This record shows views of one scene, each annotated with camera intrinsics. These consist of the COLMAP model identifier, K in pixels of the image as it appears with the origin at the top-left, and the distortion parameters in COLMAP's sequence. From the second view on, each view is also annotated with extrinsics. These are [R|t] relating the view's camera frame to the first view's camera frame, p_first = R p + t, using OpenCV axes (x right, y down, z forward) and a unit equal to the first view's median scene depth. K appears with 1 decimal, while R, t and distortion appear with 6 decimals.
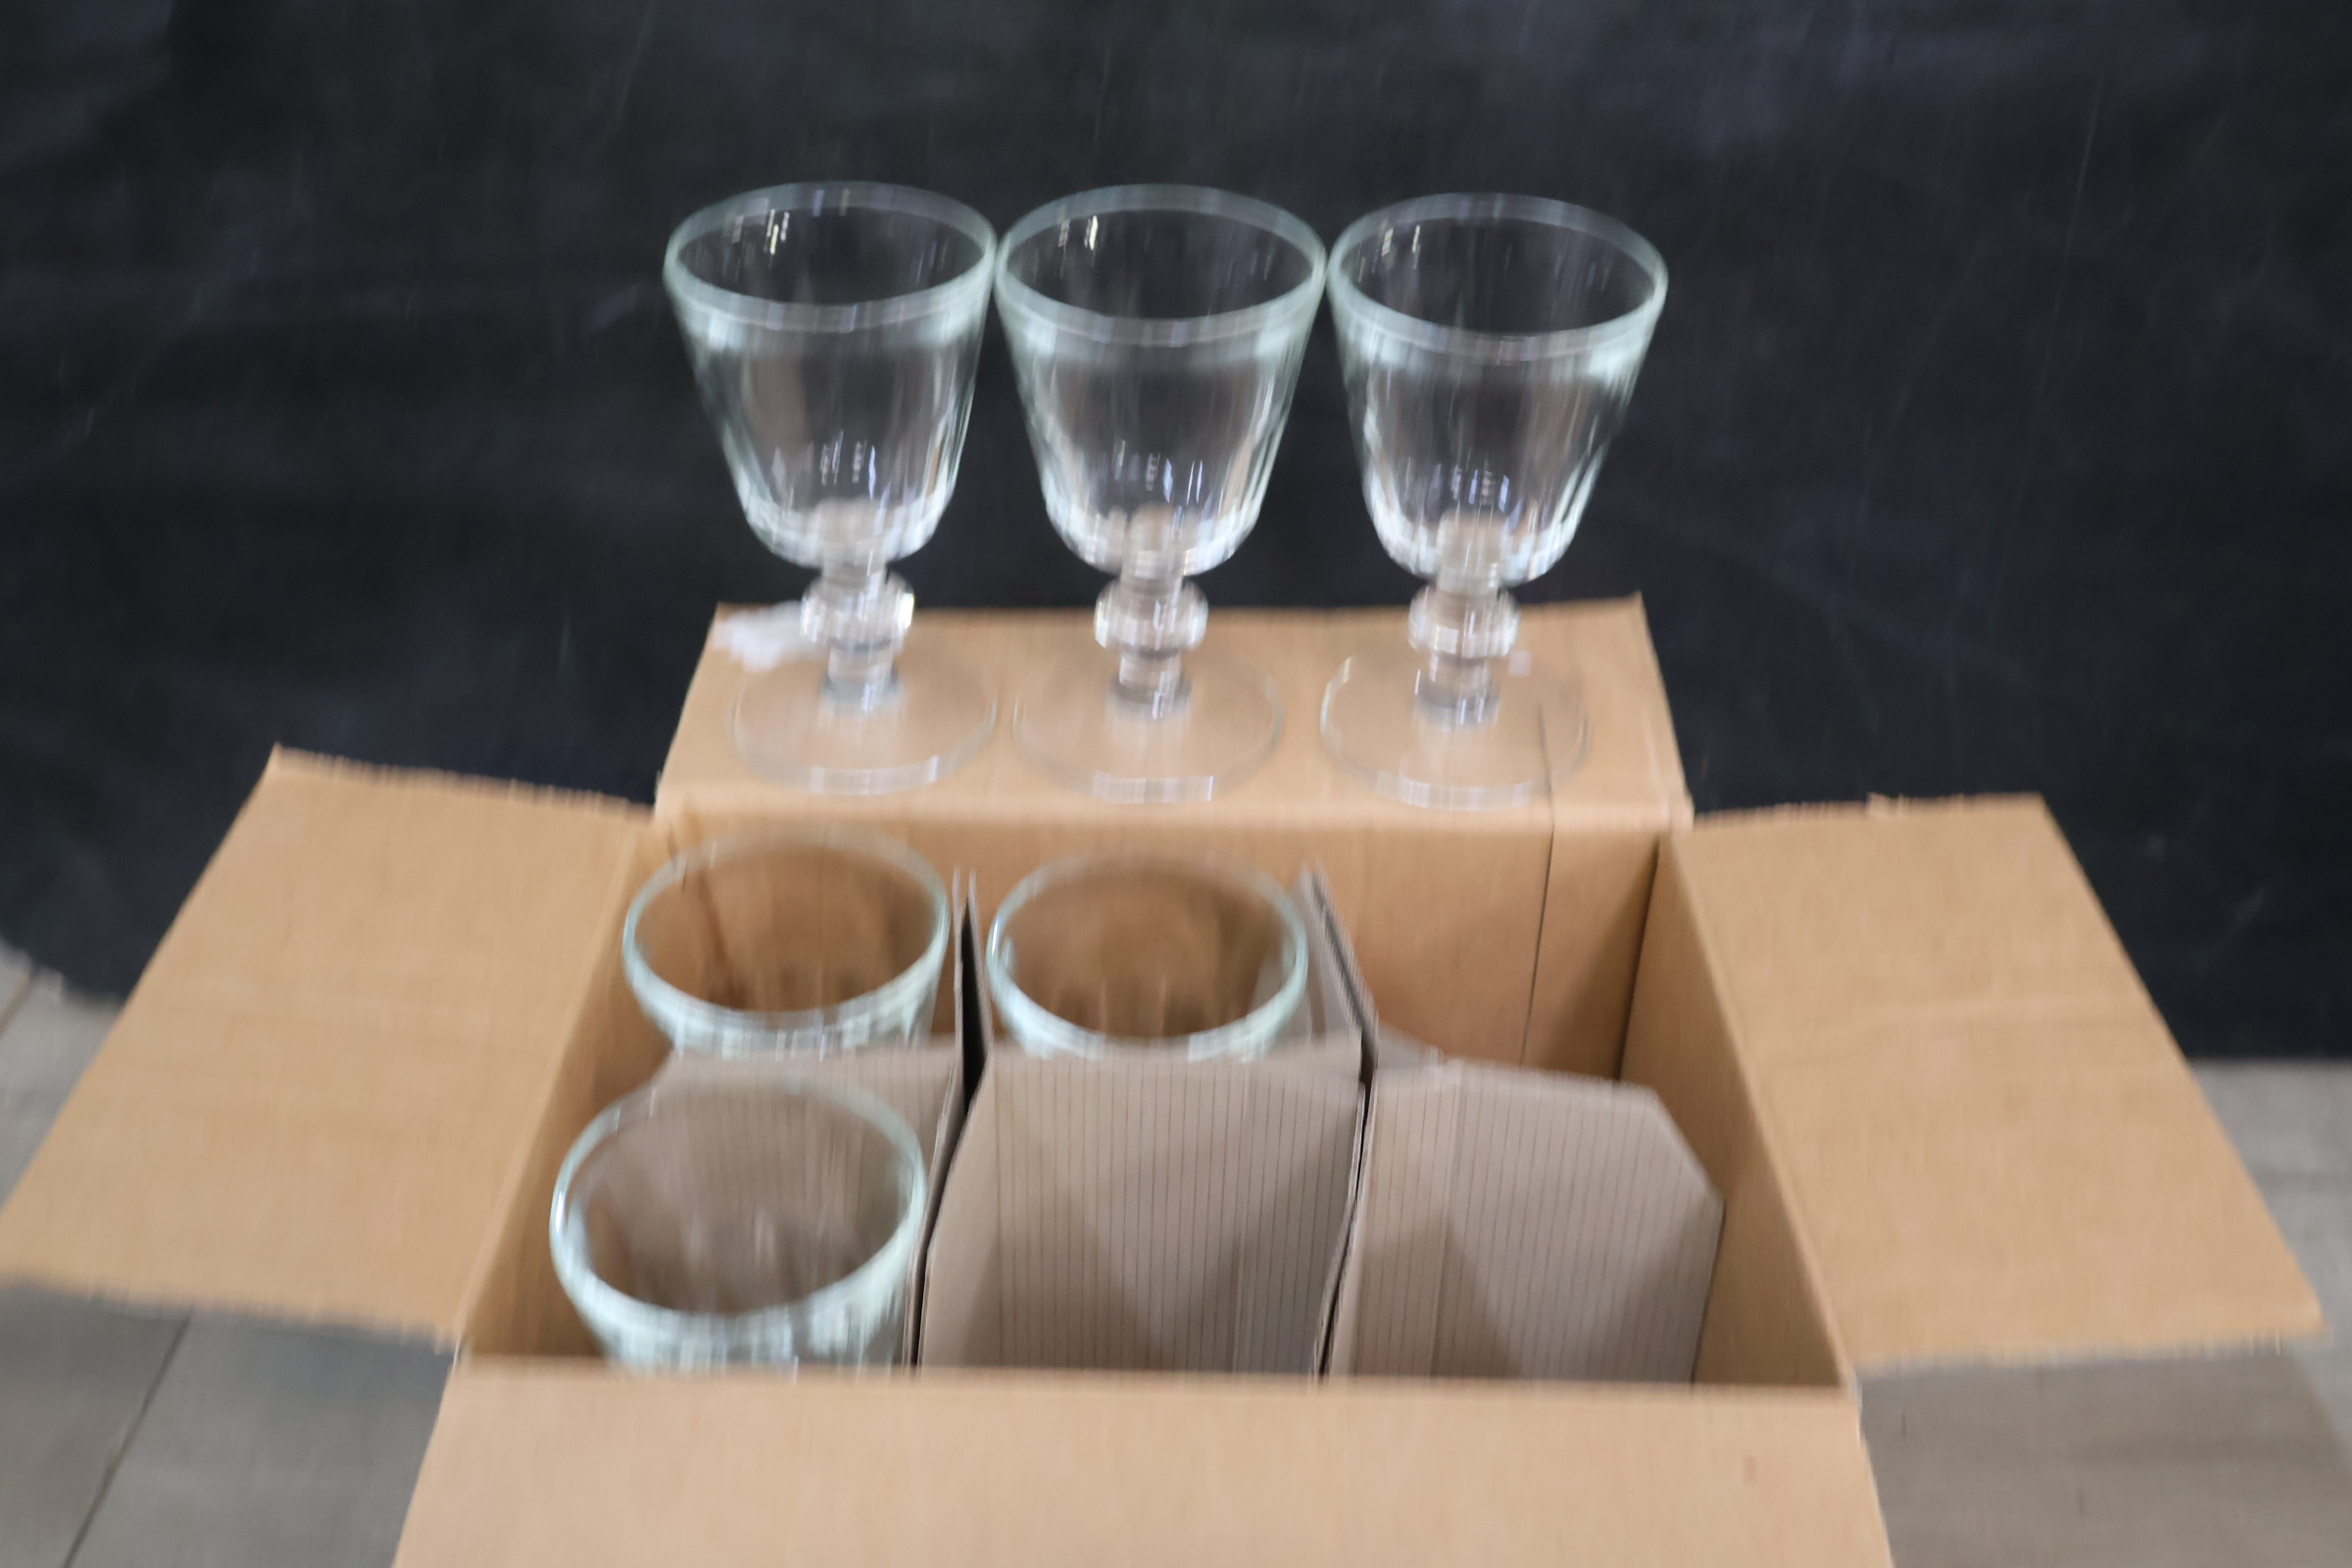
lens RADIAL K [[2406.0, 0, 1173.4], [0, 2406.0, 804.3], [0, 0, 1]] dist [-0.009786, 0.017451]
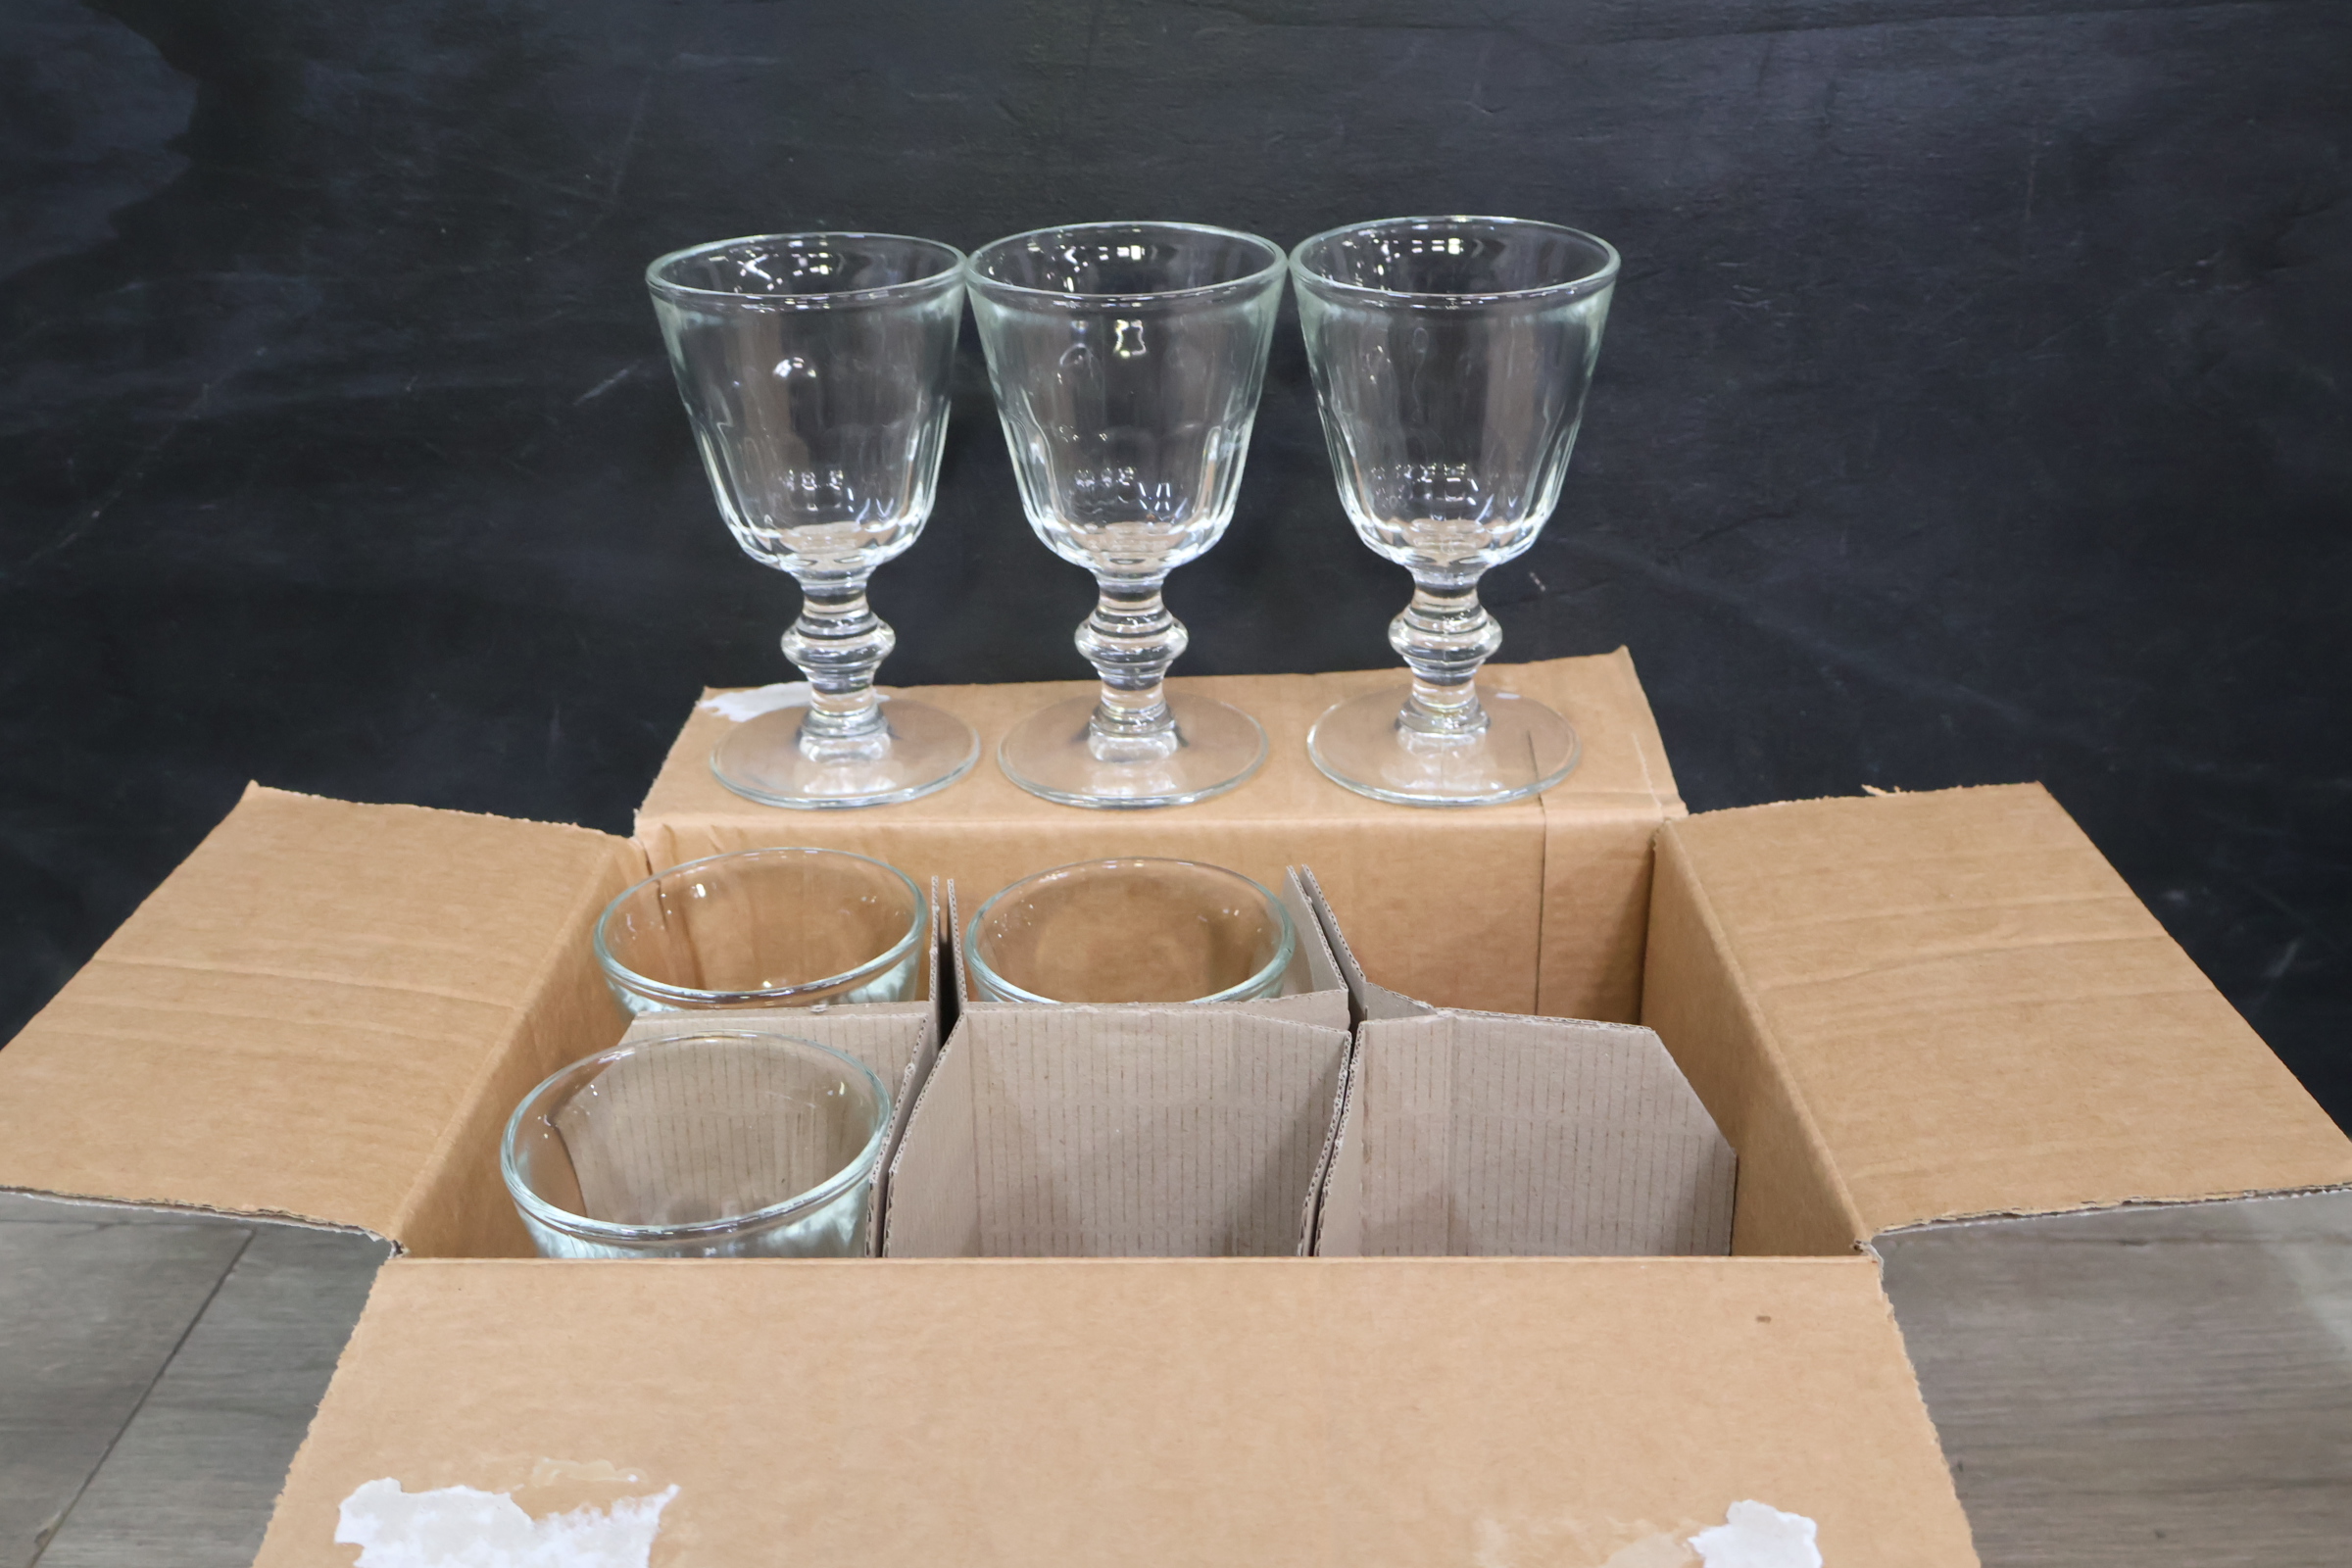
lens RADIAL K [[2406.0, 0, 1173.4], [0, 2406.0, 804.3], [0, 0, 1]] dist [-0.009786, 0.017451]
pose [[0.999473, -0.028052, -0.016333, 0.023208], [0.024488, 0.981892, -0.187850, 0.184909], [0.021307, 0.187351, 0.982062, 0.032186]]
